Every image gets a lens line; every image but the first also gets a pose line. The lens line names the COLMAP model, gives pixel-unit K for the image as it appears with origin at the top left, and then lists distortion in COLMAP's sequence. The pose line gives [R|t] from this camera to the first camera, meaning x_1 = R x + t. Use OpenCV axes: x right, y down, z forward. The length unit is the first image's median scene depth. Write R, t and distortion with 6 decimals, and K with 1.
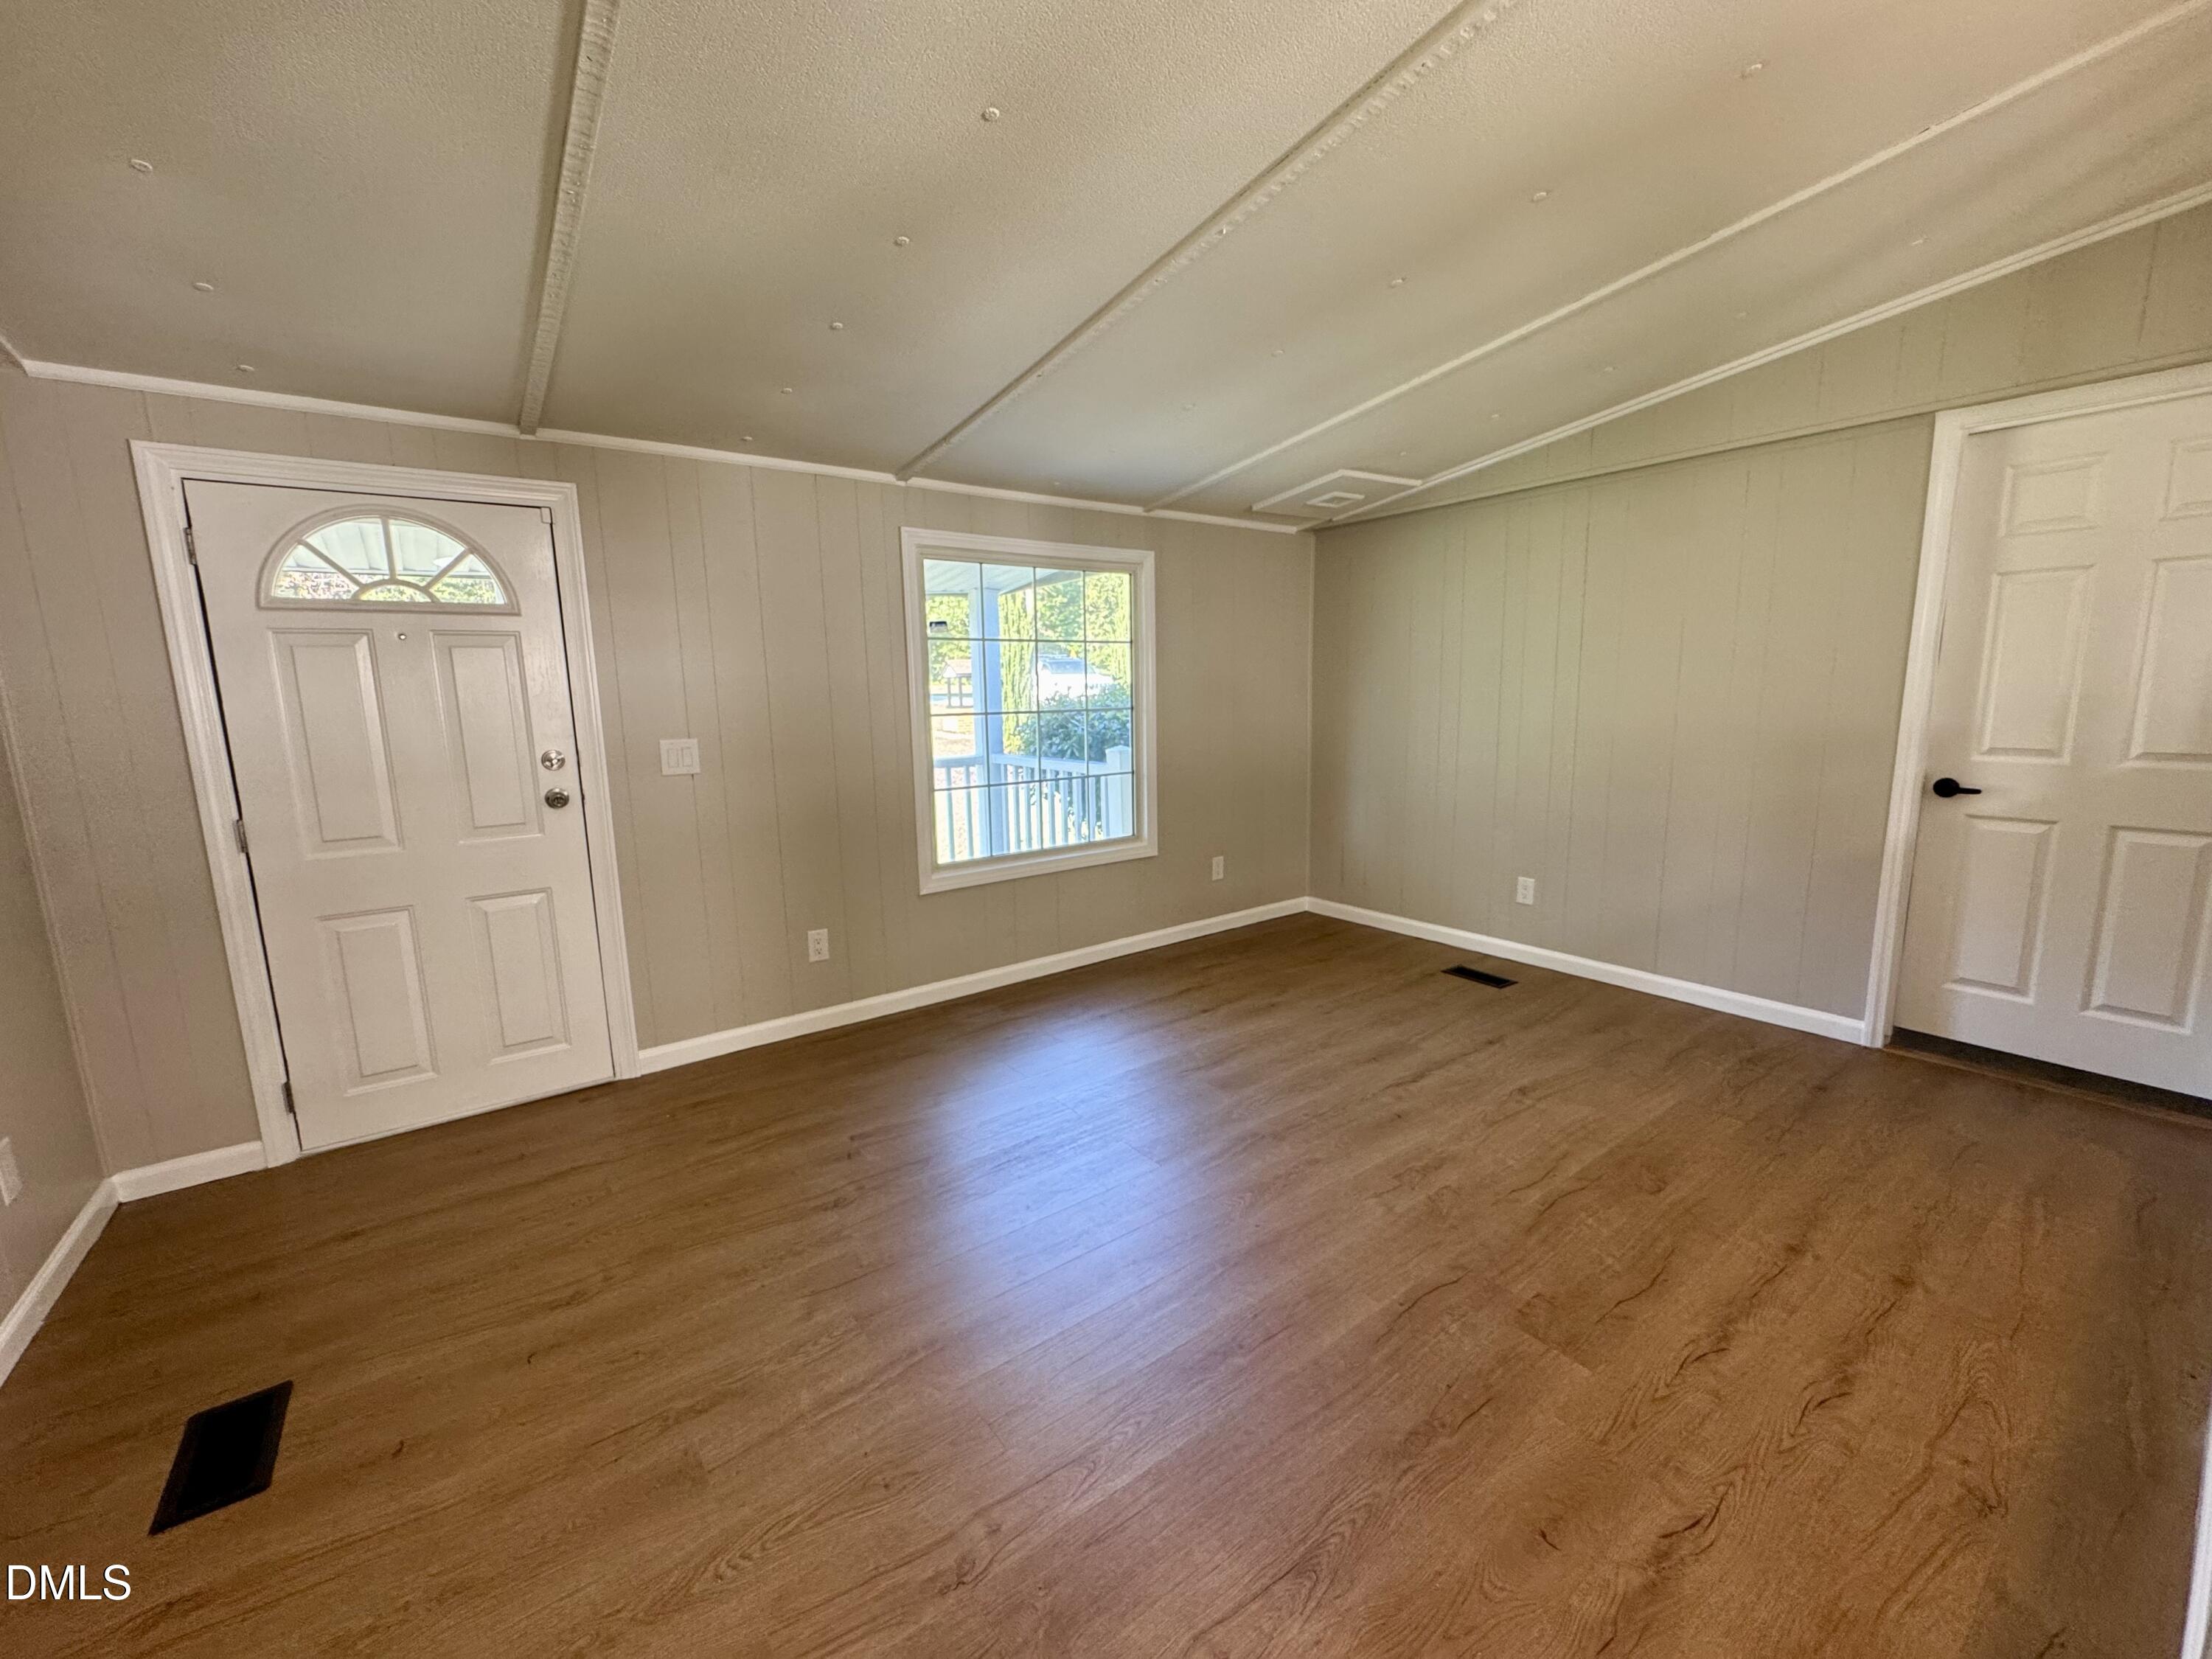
lens RADIAL K [[886.1, 0, 1106.0], [0, 886.1, 829.5], [0, 0, 1]] dist [0.002468, 0.000235]
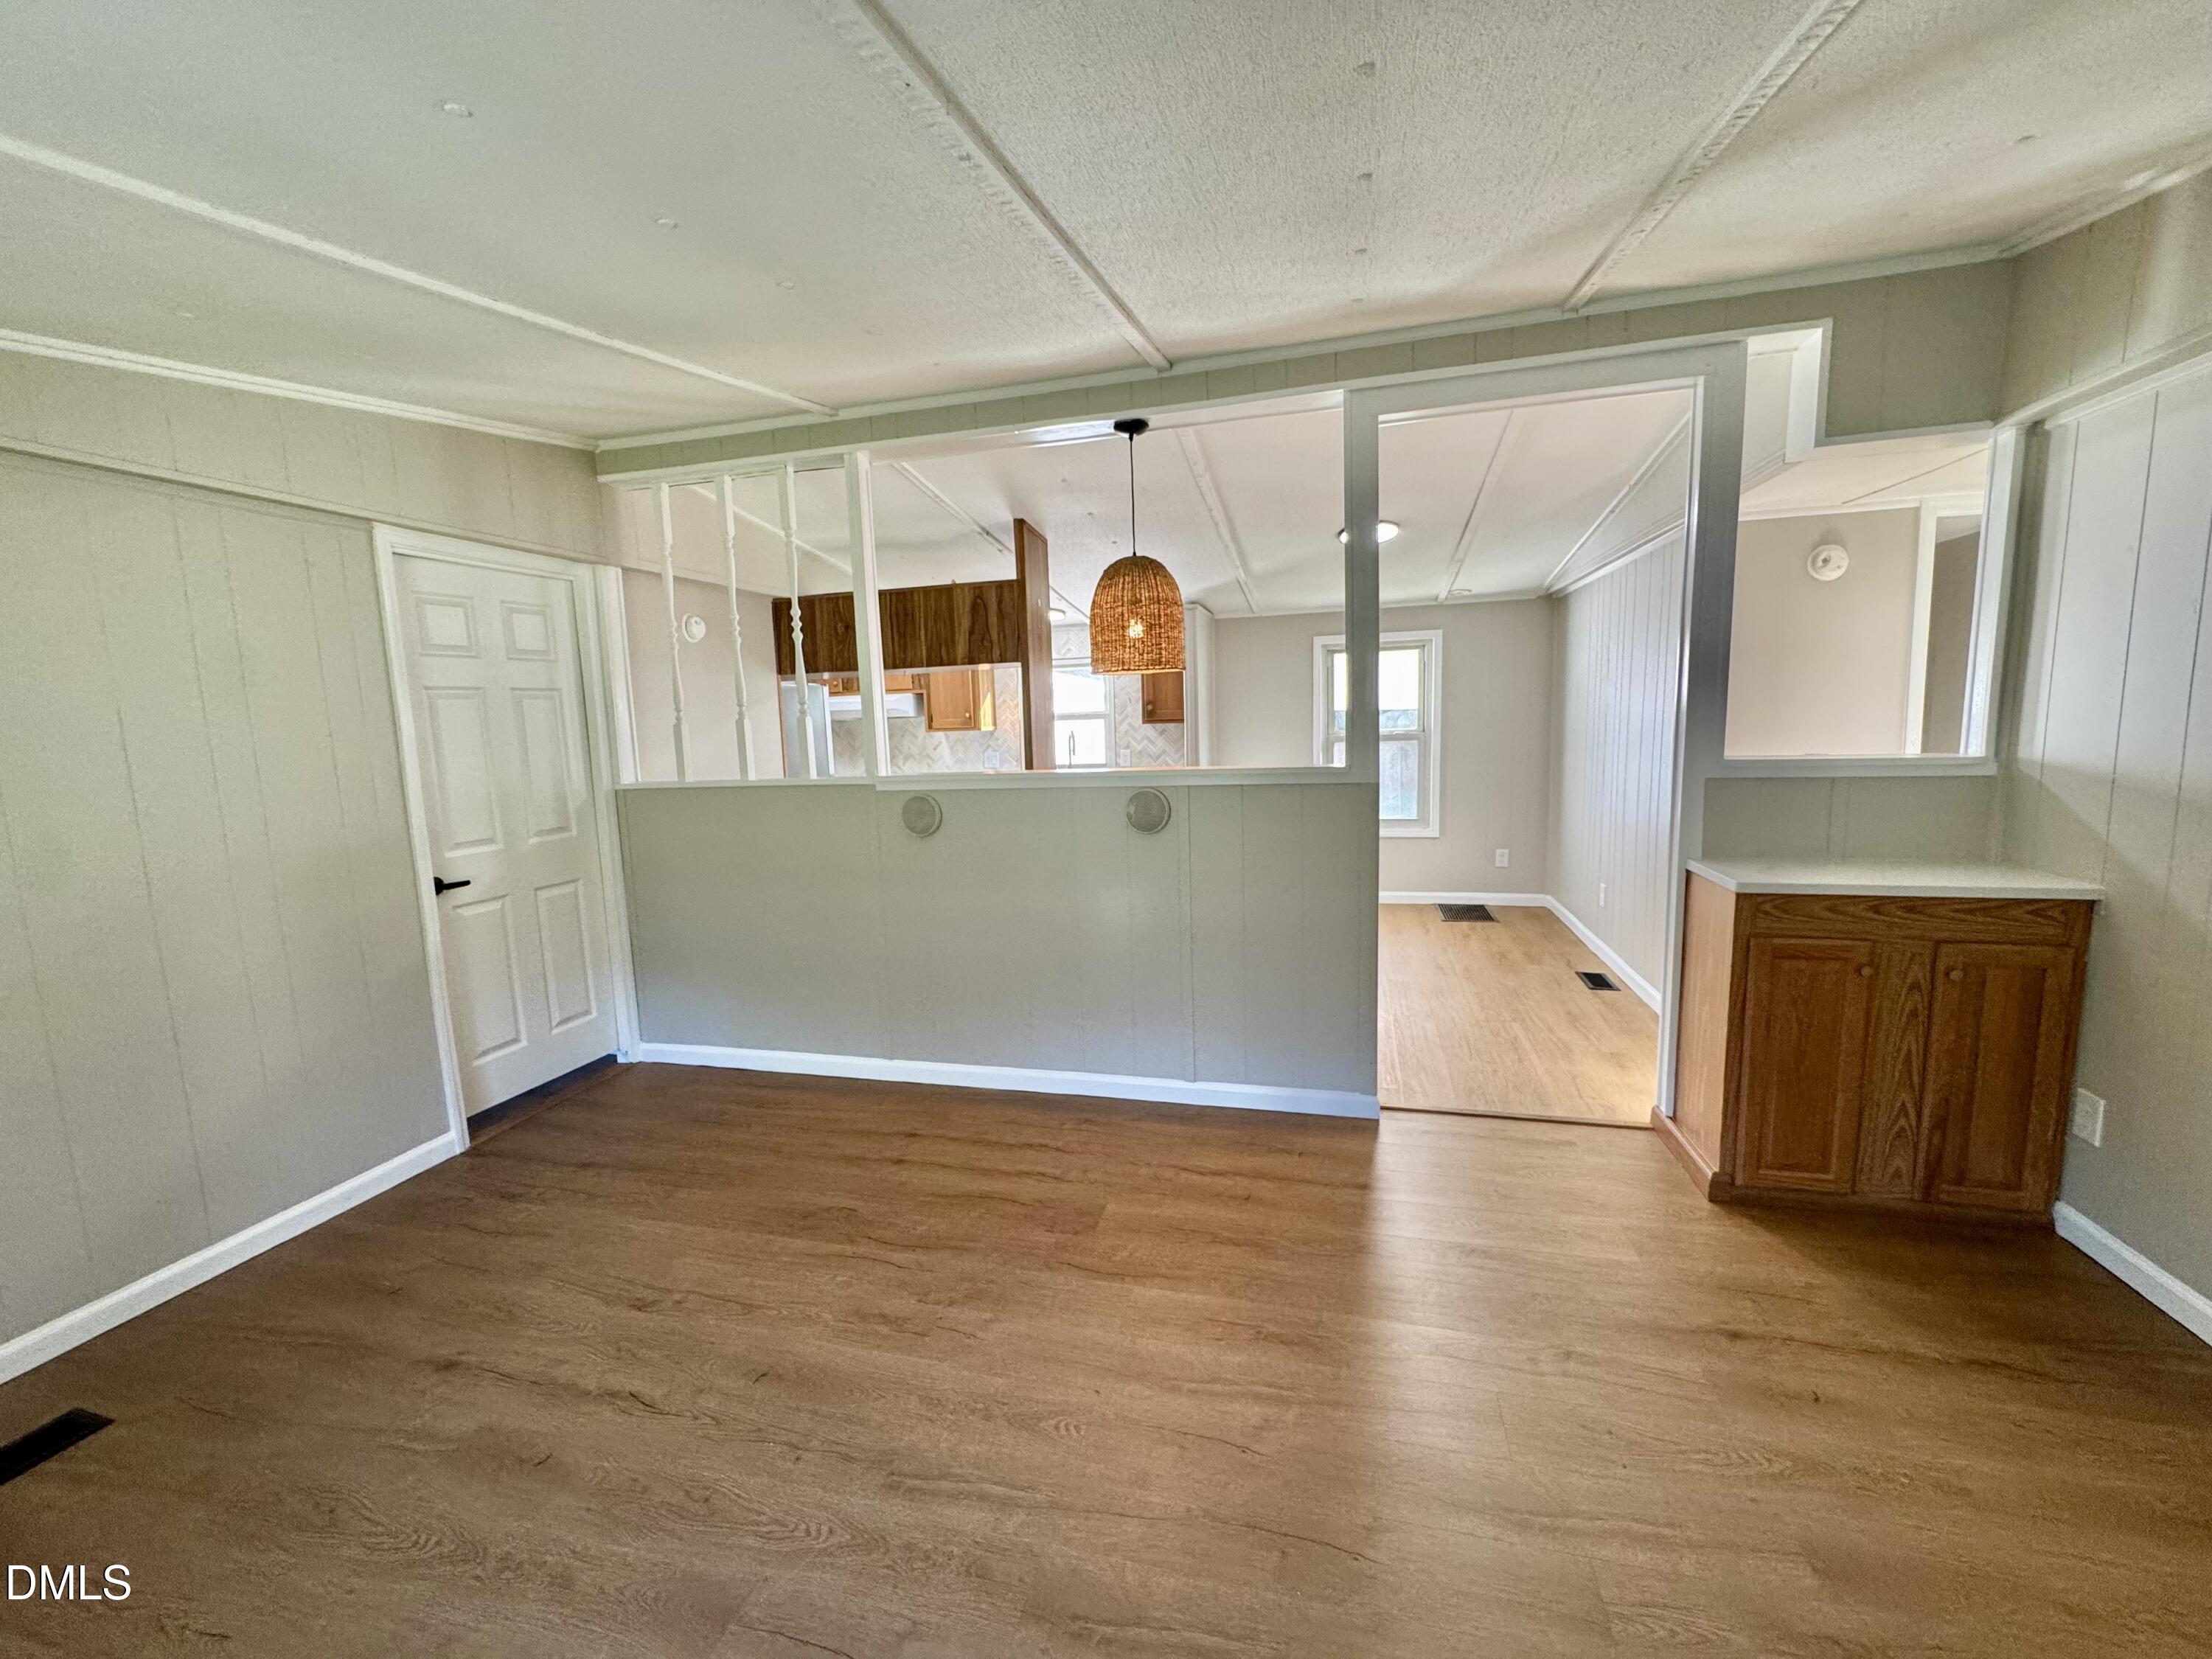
lens RADIAL K [[886.1, 0, 1106.0], [0, 886.1, 829.5], [0, 0, 1]] dist [0.002468, 0.000235]
pose [[-0.617188, -0.059713, 0.784546, -0.416029], [0.174421, 0.961924, 0.210427, -0.227652], [-0.767239, 0.266714, -0.583273, 1.163752]]
